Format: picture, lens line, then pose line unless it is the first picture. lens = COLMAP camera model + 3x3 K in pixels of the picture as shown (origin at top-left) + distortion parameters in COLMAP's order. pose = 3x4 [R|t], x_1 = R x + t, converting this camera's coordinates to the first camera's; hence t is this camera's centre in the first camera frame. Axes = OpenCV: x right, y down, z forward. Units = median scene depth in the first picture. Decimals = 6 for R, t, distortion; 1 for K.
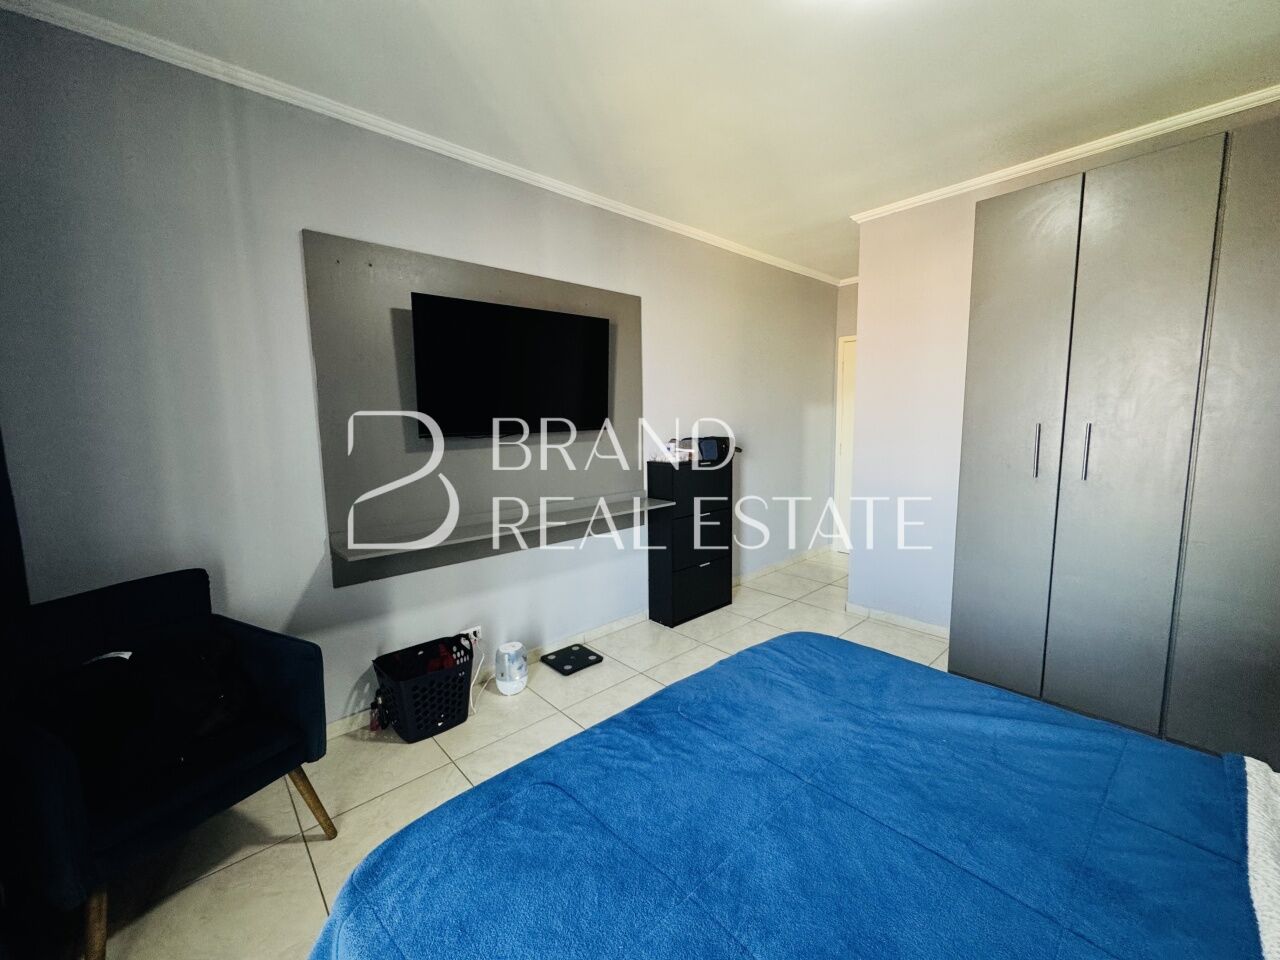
lens RADIAL K [[511.4, 0, 639.2], [0, 511.4, 480.0], [0, 0, 1]] dist [-0.001979, 0.000444]
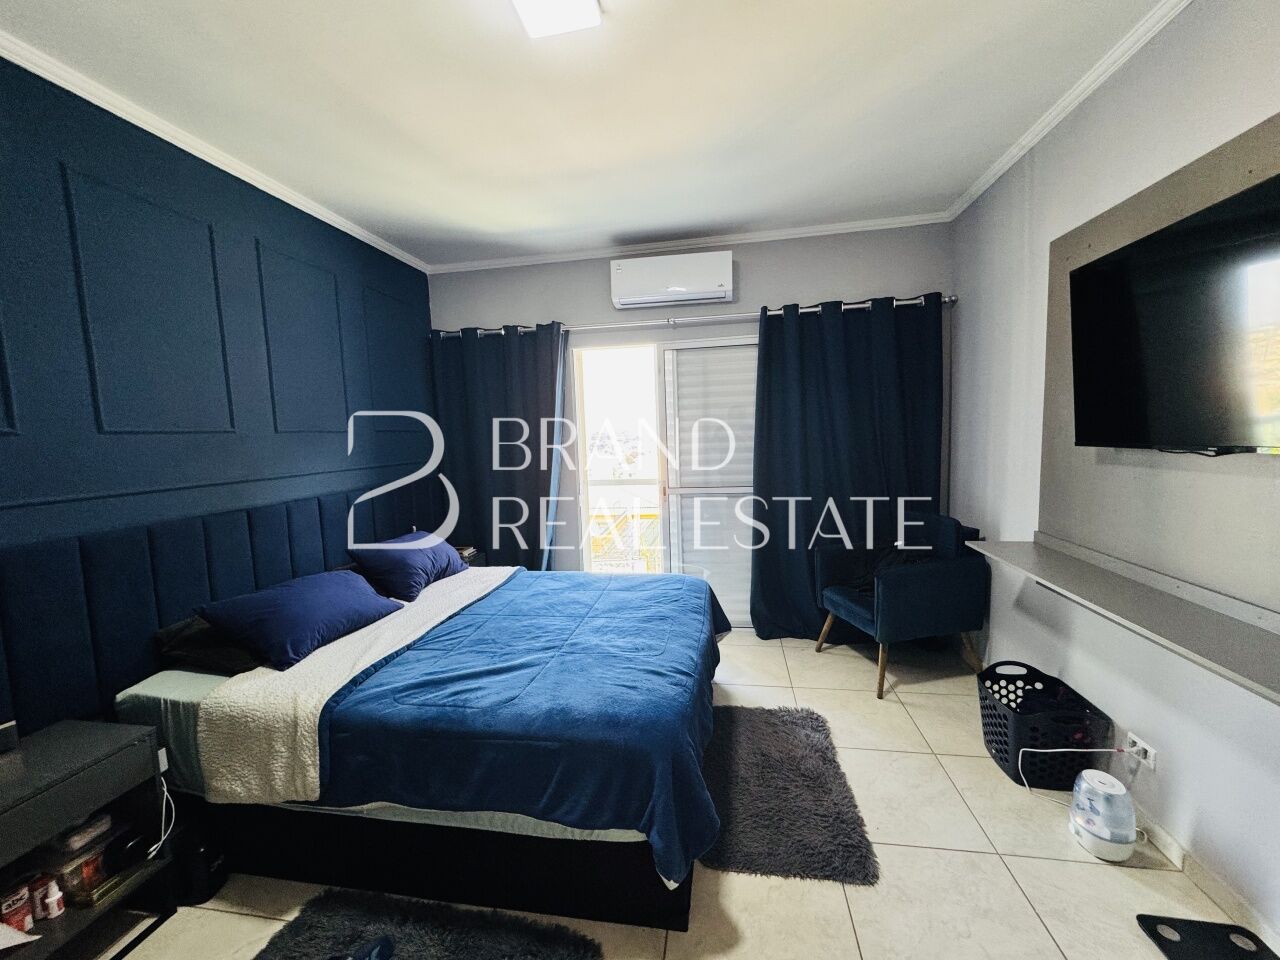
lens RADIAL K [[511.7, 0, 637.0], [0, 511.7, 477.4], [0, 0, 1]] dist [-0.000403, 0.000381]
pose [[-0.788356, 0.100573, -0.606943, 0.488854], [-0.024695, 0.980579, 0.194563, -0.135653], [0.614723, 0.168374, -0.770562, 0.941935]]
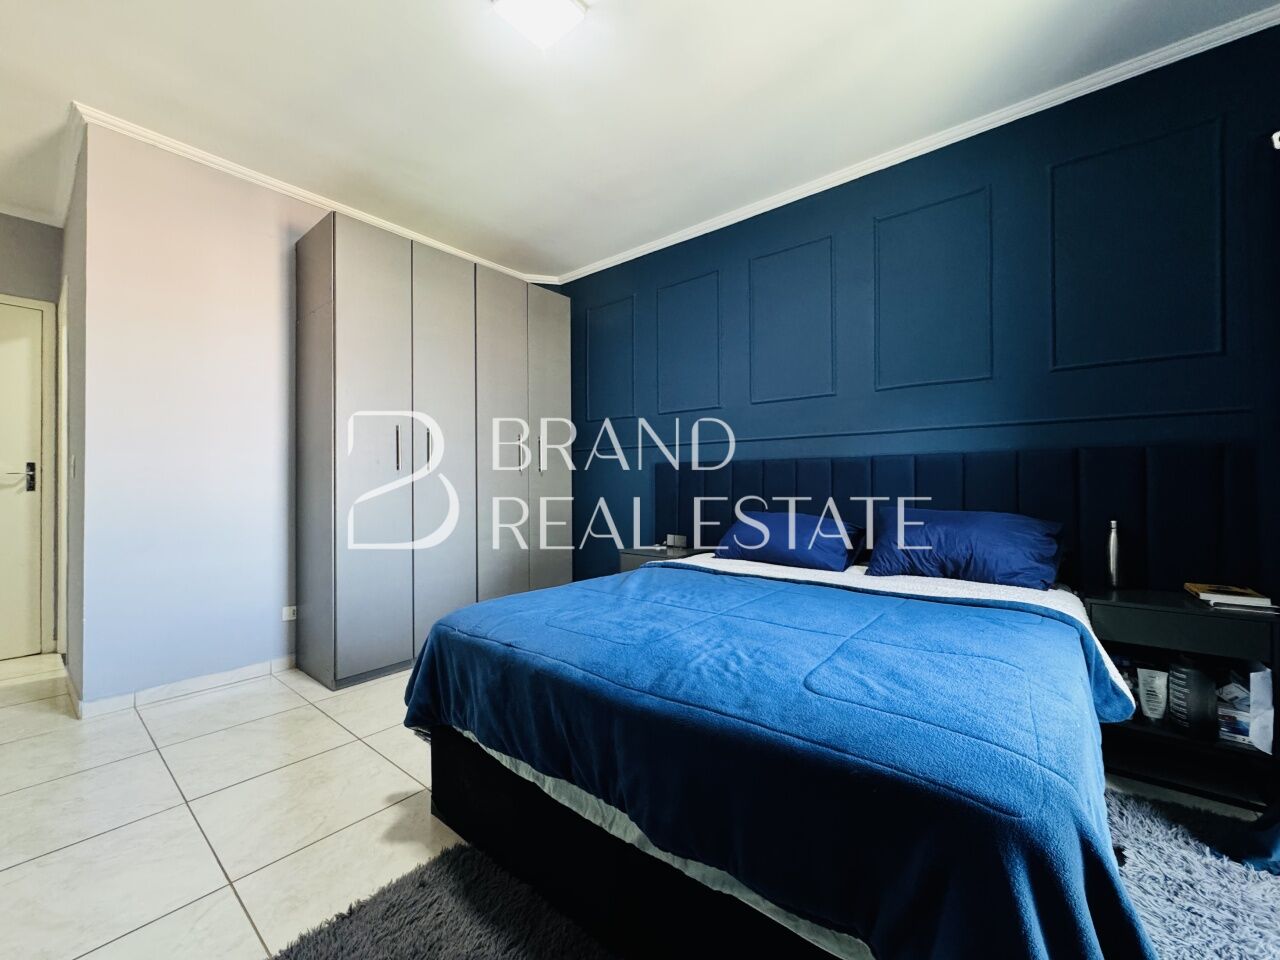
lens RADIAL K [[511.4, 0, 639.2], [0, 511.4, 480.0], [0, 0, 1]] dist [-0.001979, 0.000444]
pose [[-0.146721, 0.022174, 0.988929, -0.370821], [0.126651, 0.991941, -0.003451, 0.071844], [-0.981036, 0.124743, -0.148346, 0.490926]]
